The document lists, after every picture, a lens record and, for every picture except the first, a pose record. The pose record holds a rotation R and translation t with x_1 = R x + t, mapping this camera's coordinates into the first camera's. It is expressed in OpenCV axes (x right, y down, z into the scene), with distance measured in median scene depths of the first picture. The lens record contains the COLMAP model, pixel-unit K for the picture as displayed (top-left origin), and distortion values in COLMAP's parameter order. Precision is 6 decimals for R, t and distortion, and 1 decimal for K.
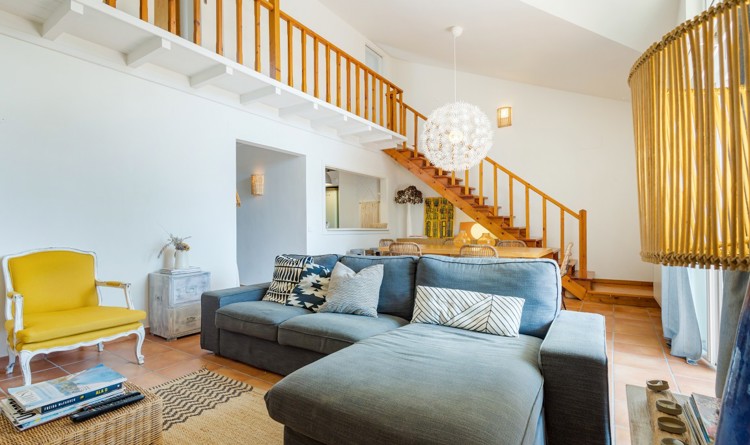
lens RADIAL K [[358.6, 0, 377.6], [0, 358.6, 220.9], [0, 0, 1]] dist [0.011960, 0.000238]
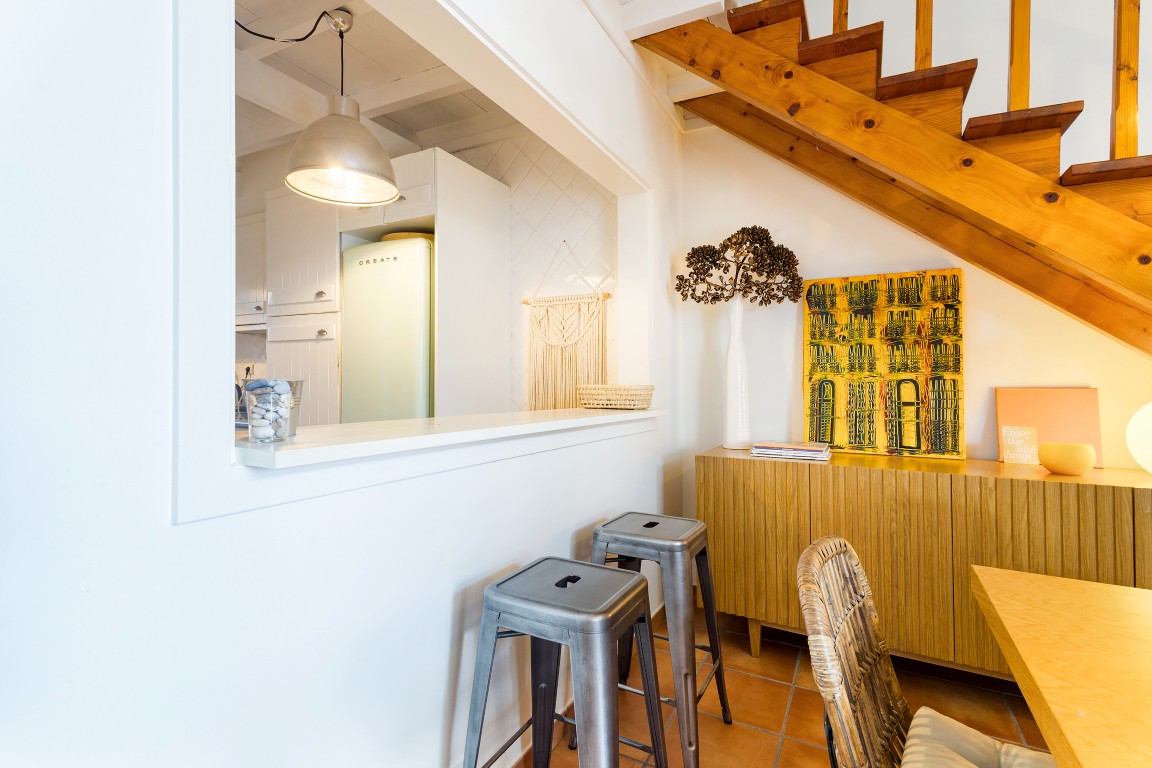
lens RADIAL K [[535.9, 0, 568.0], [0, 535.9, 377.0], [0, 0, 1]] dist [0.000994, -0.000206]
pose [[0.997305, 0.013667, 0.072076, -0.050411], [-0.014153, 0.999880, 0.006229, -0.000530], [-0.071982, -0.007232, 0.997380, 0.689720]]
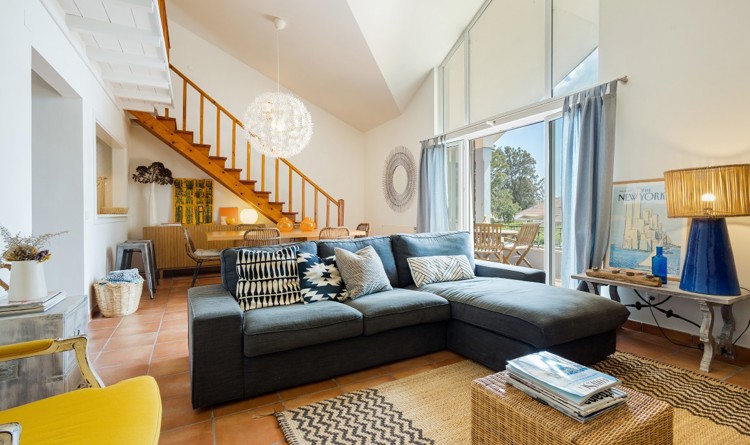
lens RADIAL K [[344.5, 0, 376.4], [0, 344.5, 210.7], [0, 0, 1]] dist [-0.000081, -0.000020]
pose [[0.477664, 0.003829, 0.878534, -0.372016], [-0.012165, 0.999923, 0.002256, 0.005221], [-0.878458, -0.011765, 0.477674, 0.195766]]
